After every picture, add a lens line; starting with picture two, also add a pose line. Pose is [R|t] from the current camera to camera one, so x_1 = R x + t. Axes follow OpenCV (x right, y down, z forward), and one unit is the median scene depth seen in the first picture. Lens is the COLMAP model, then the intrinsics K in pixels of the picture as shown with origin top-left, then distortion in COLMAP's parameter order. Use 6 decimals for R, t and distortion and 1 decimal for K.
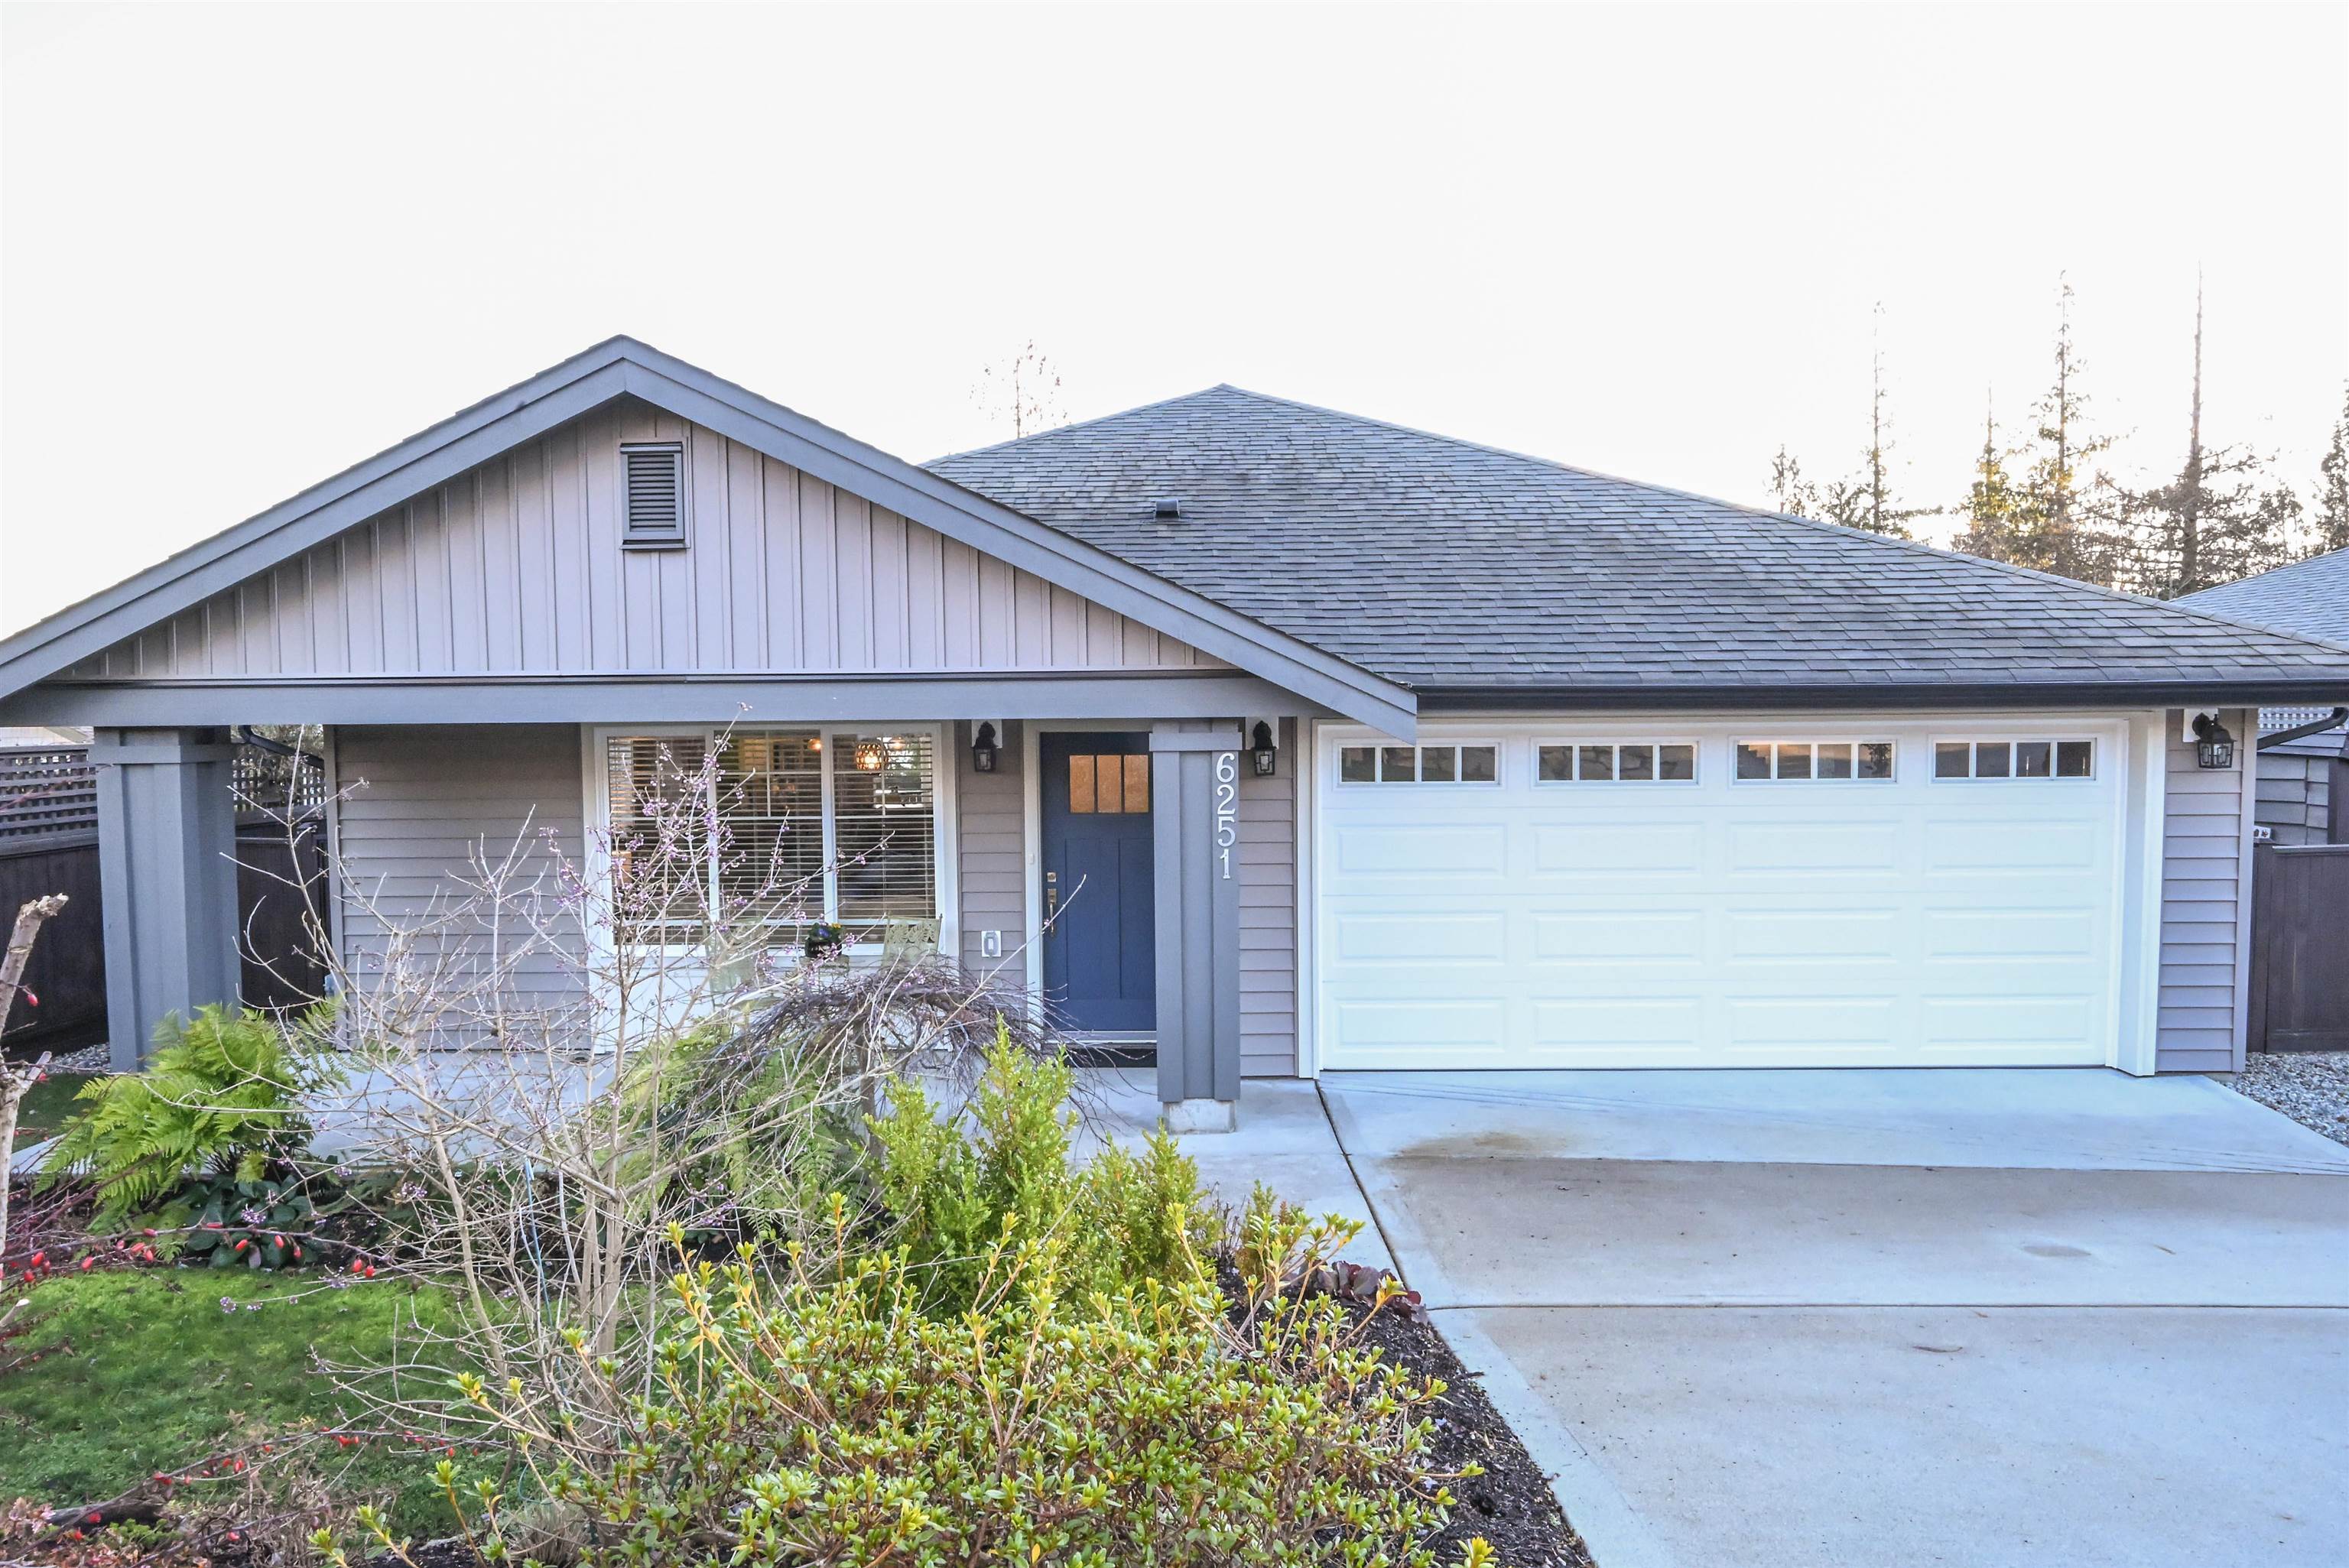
lens RADIAL K [[1437.2, 0, 1164.1], [0, 1437.2, 784.0], [0, 0, 1]] dist [0.000097, -0.004218]
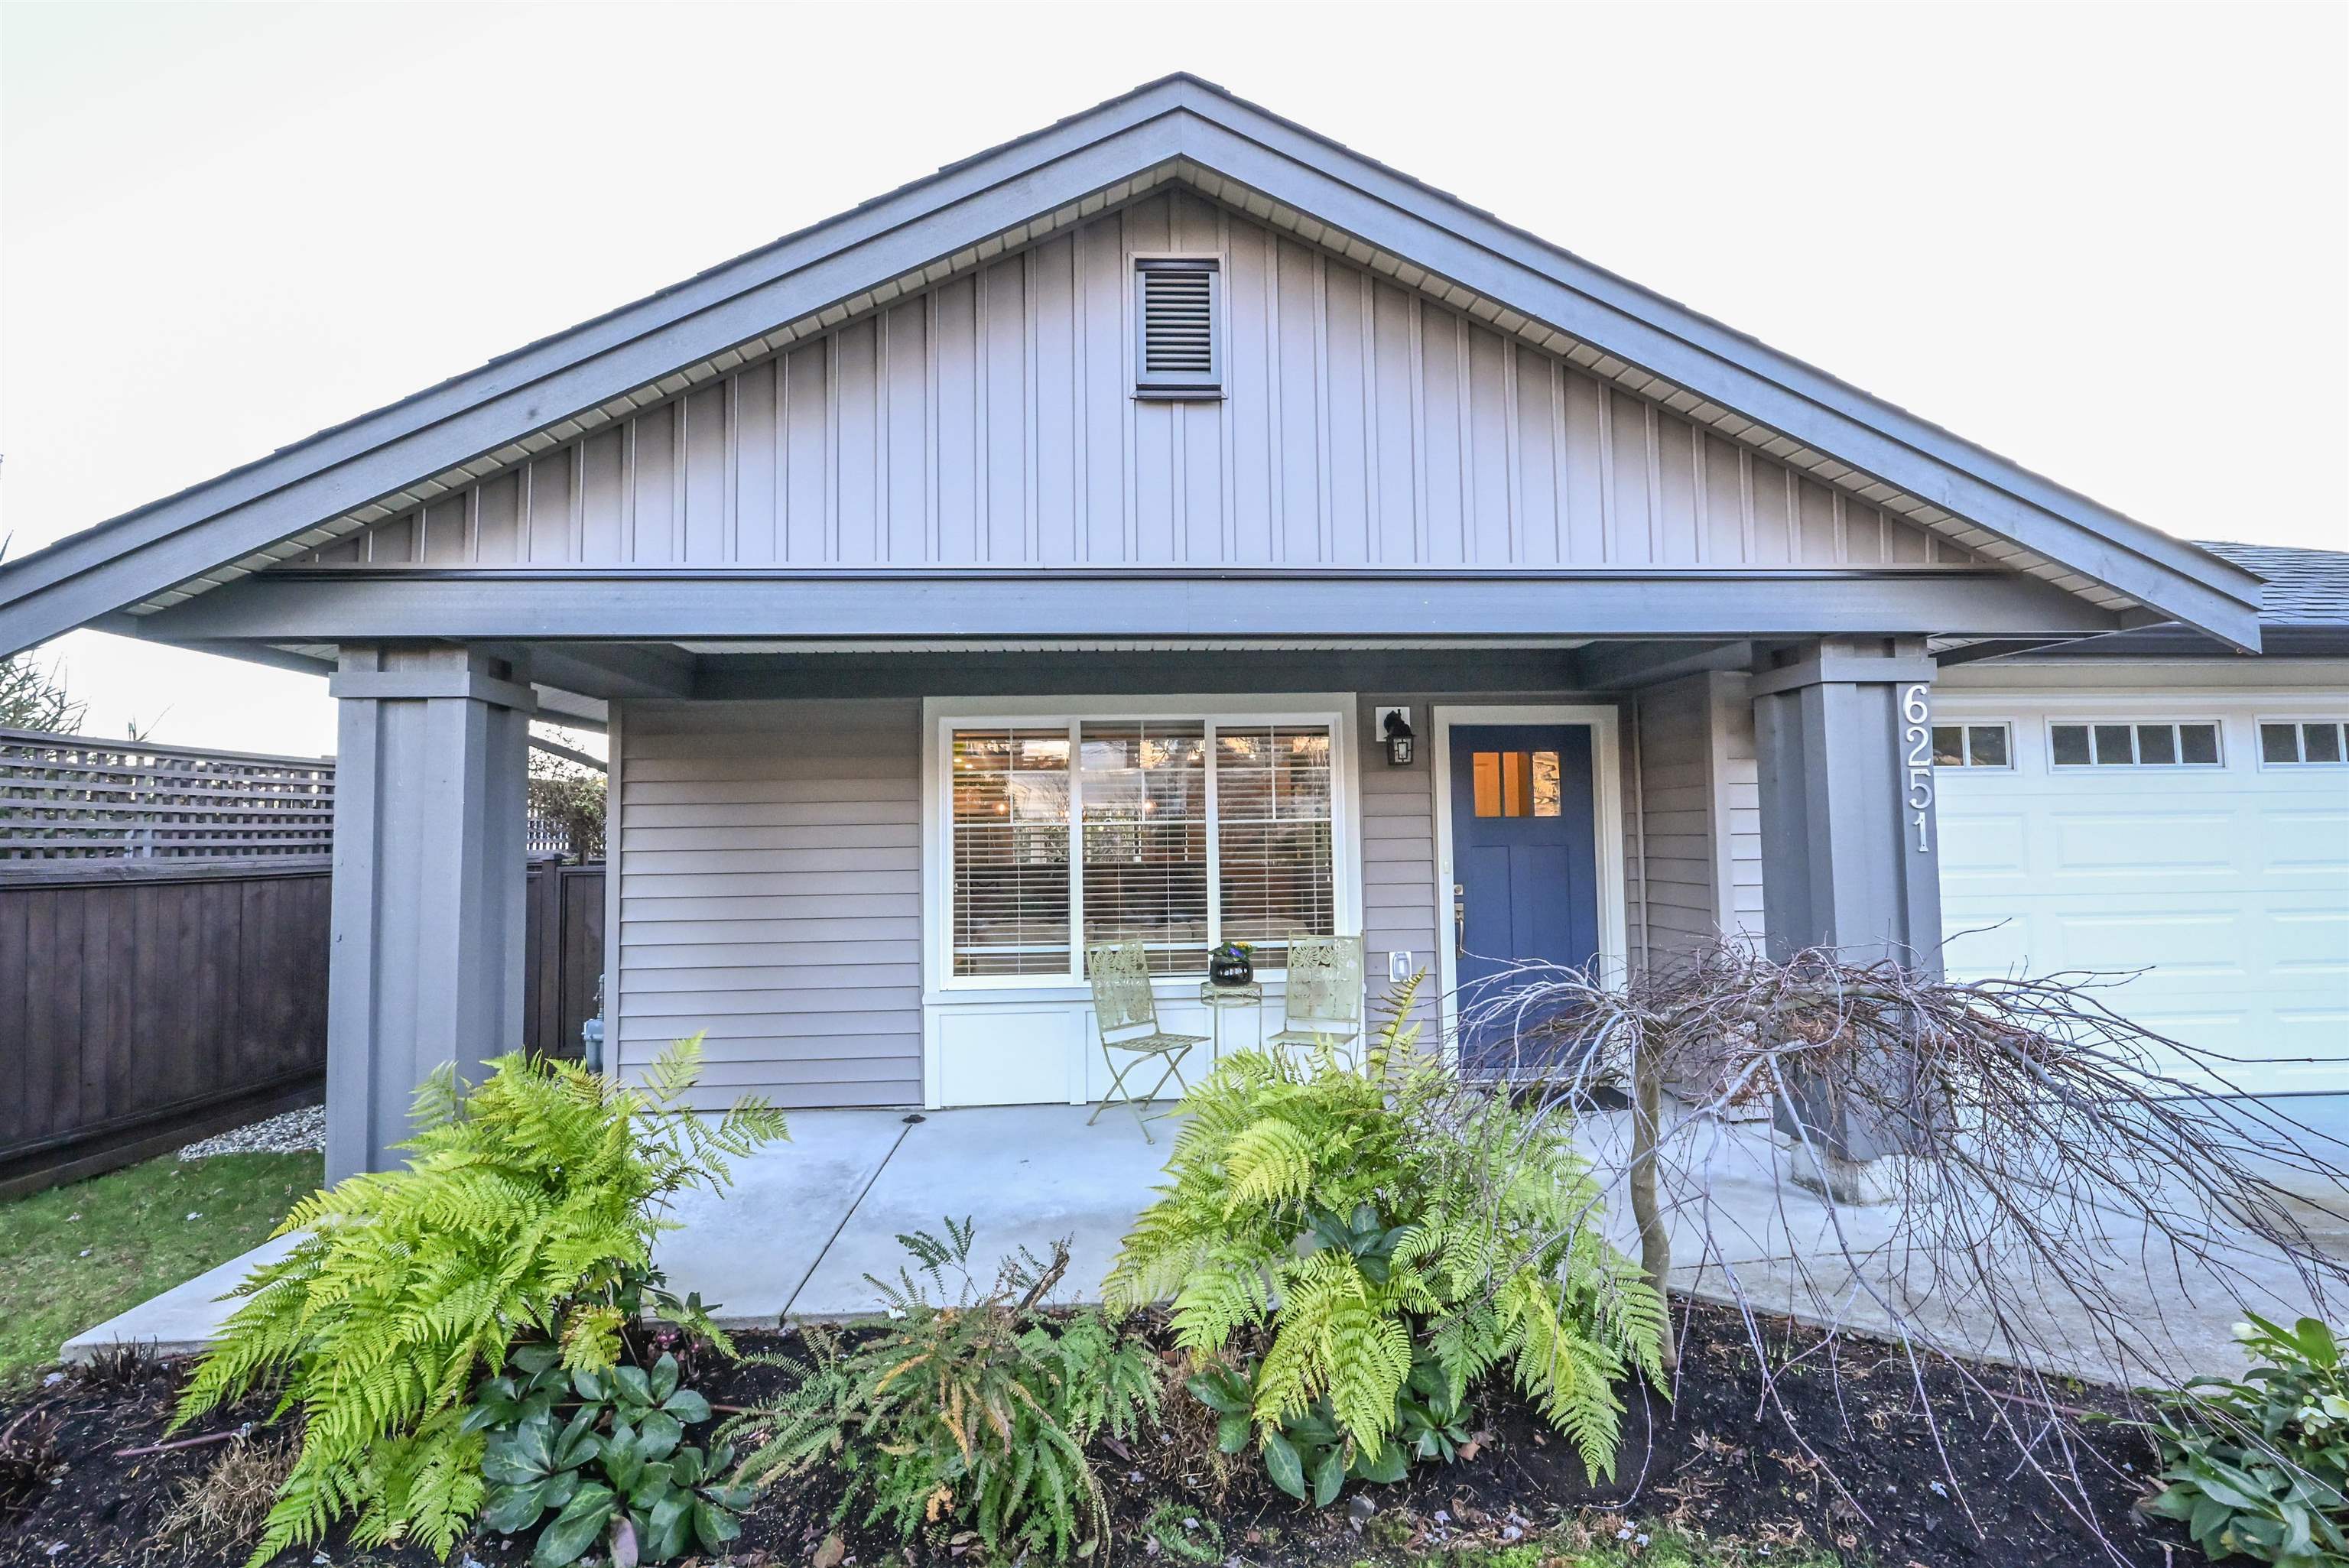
lens RADIAL K [[1026.2, 0, 1174.9], [0, 1026.2, 779.0], [0, 0, 1]] dist [-0.004699, 0.000675]
pose [[0.996917, -0.001297, 0.078454, -0.336011], [0.009964, 0.993862, -0.110180, 0.071980], [-0.077829, 0.110622, 0.990810, 0.428158]]
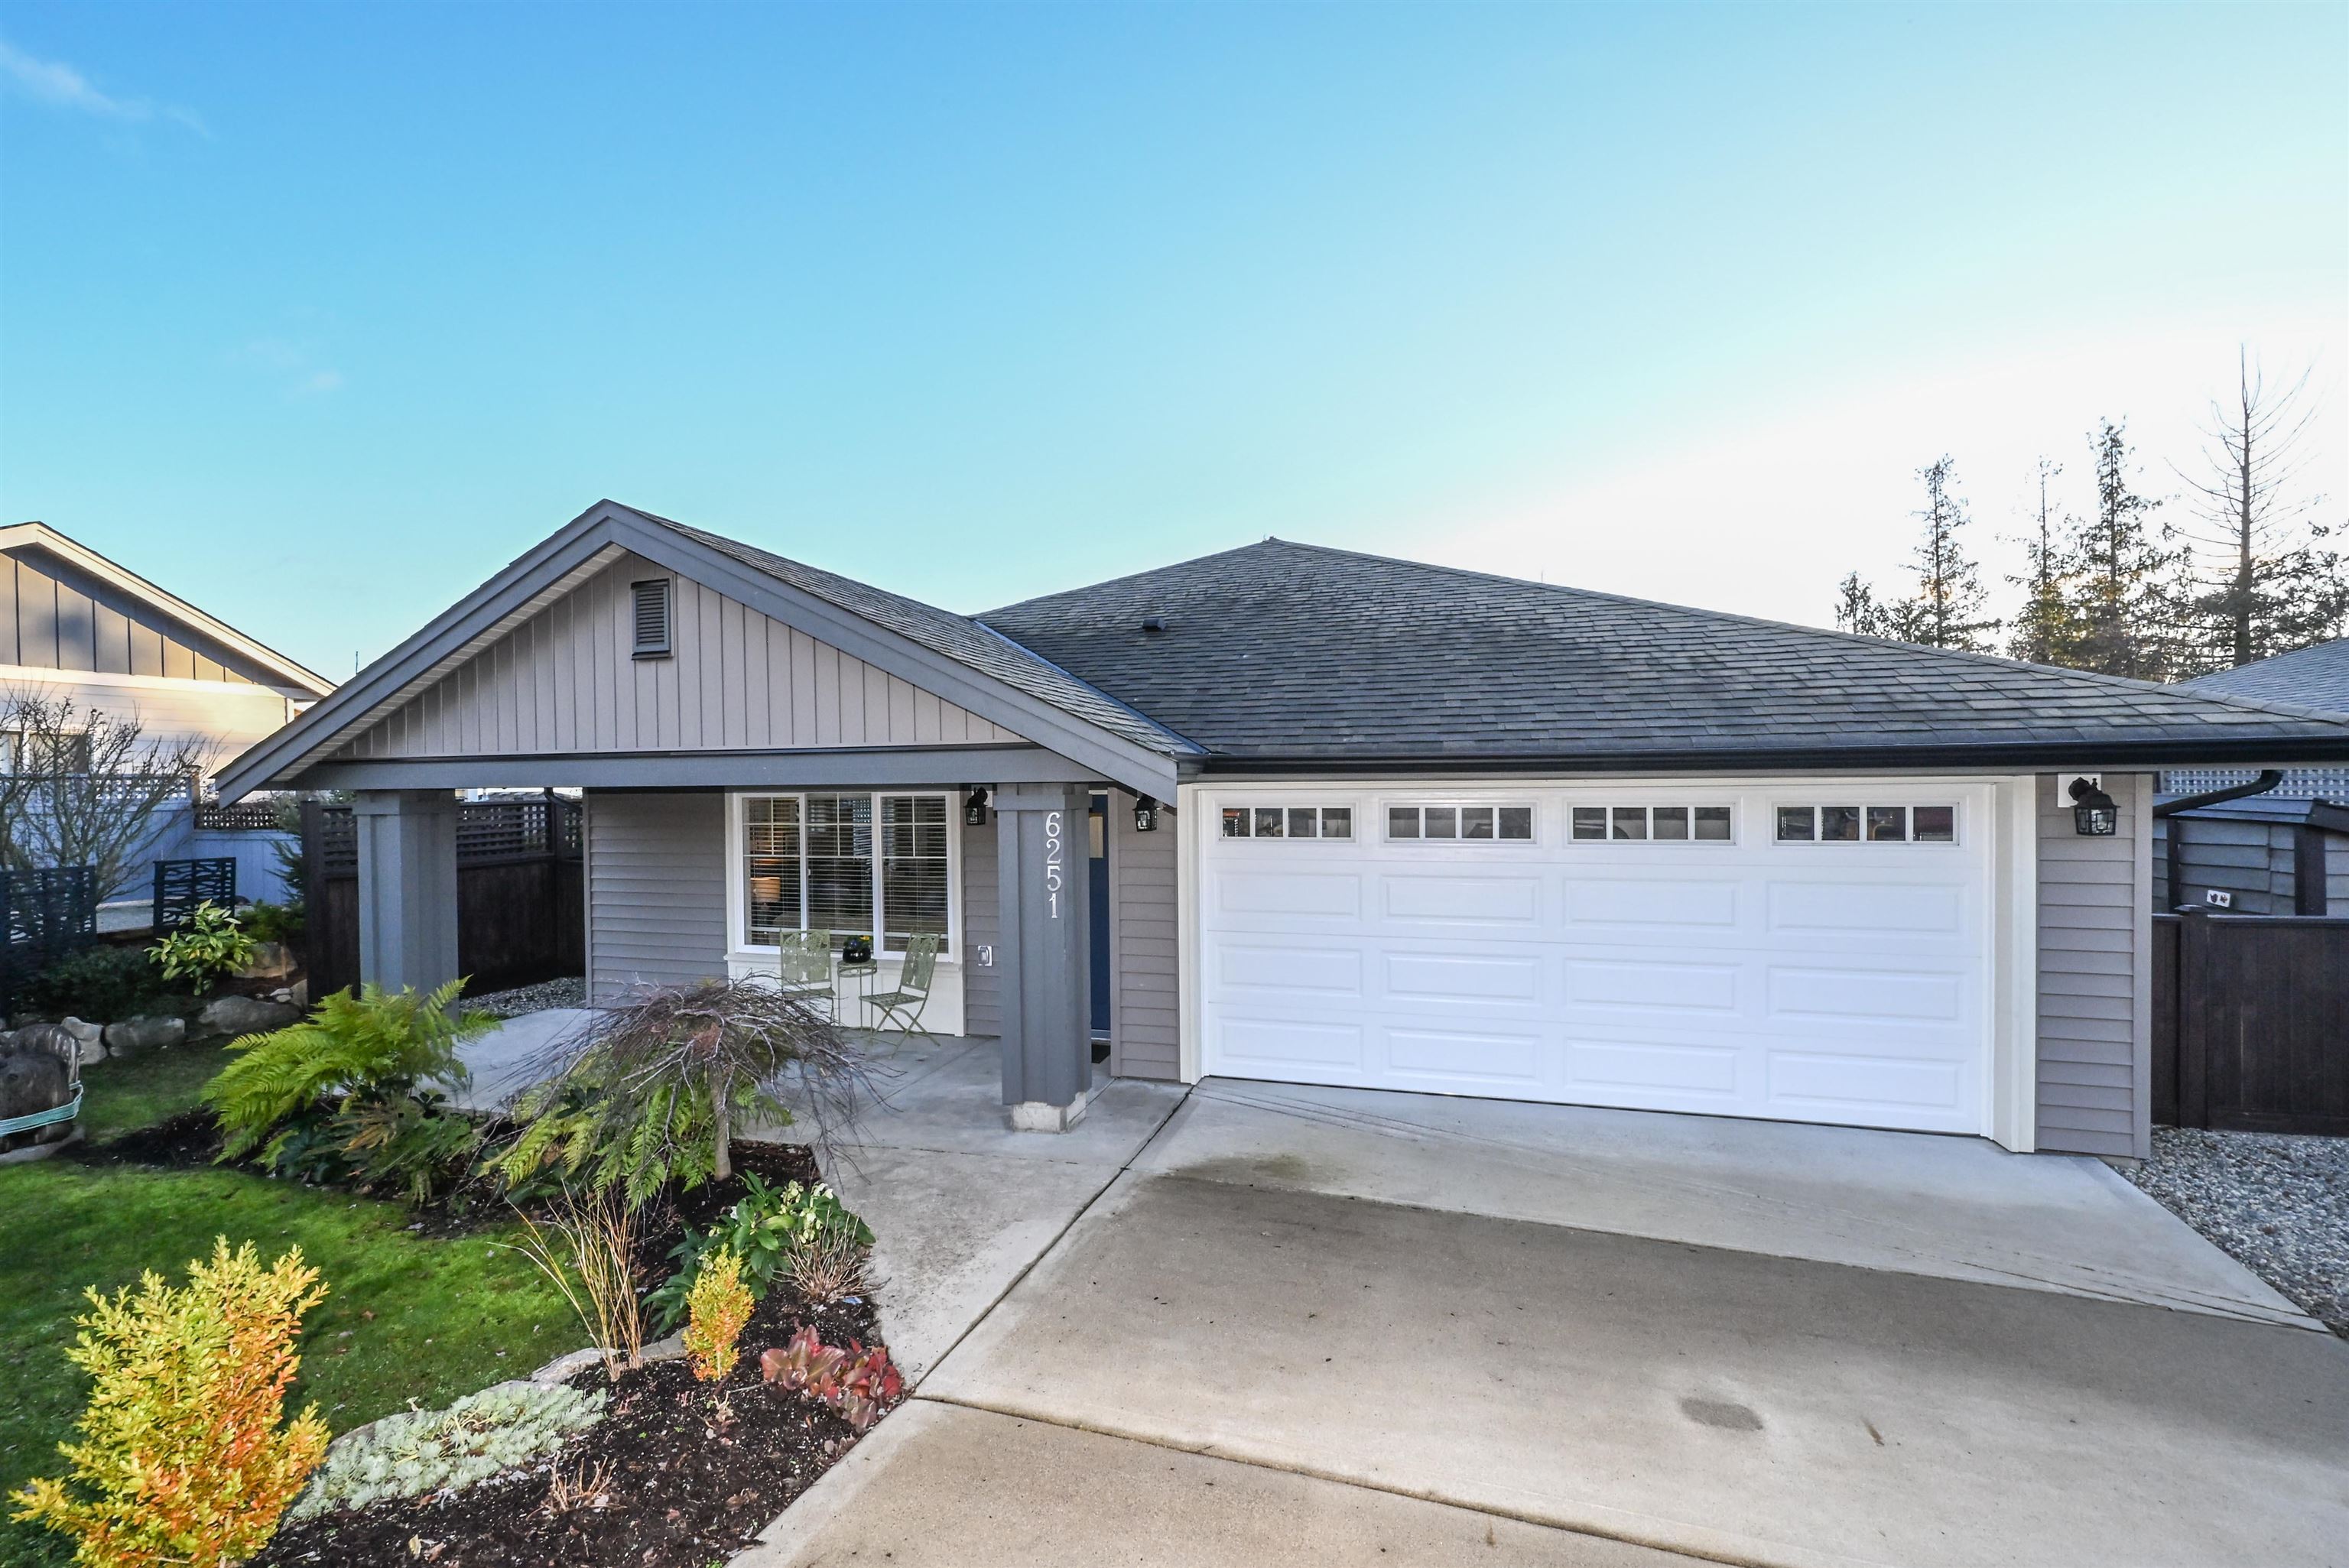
lens RADIAL K [[919.3, 0, 1181.7], [0, 919.3, 791.6], [0, 0, 1]] dist [-0.002014, 0.000897]
pose [[0.967522, 0.001098, -0.252784, 0.291386], [-0.011690, 0.999115, -0.040405, -0.007757], [0.252516, 0.042048, 0.966679, 0.249610]]
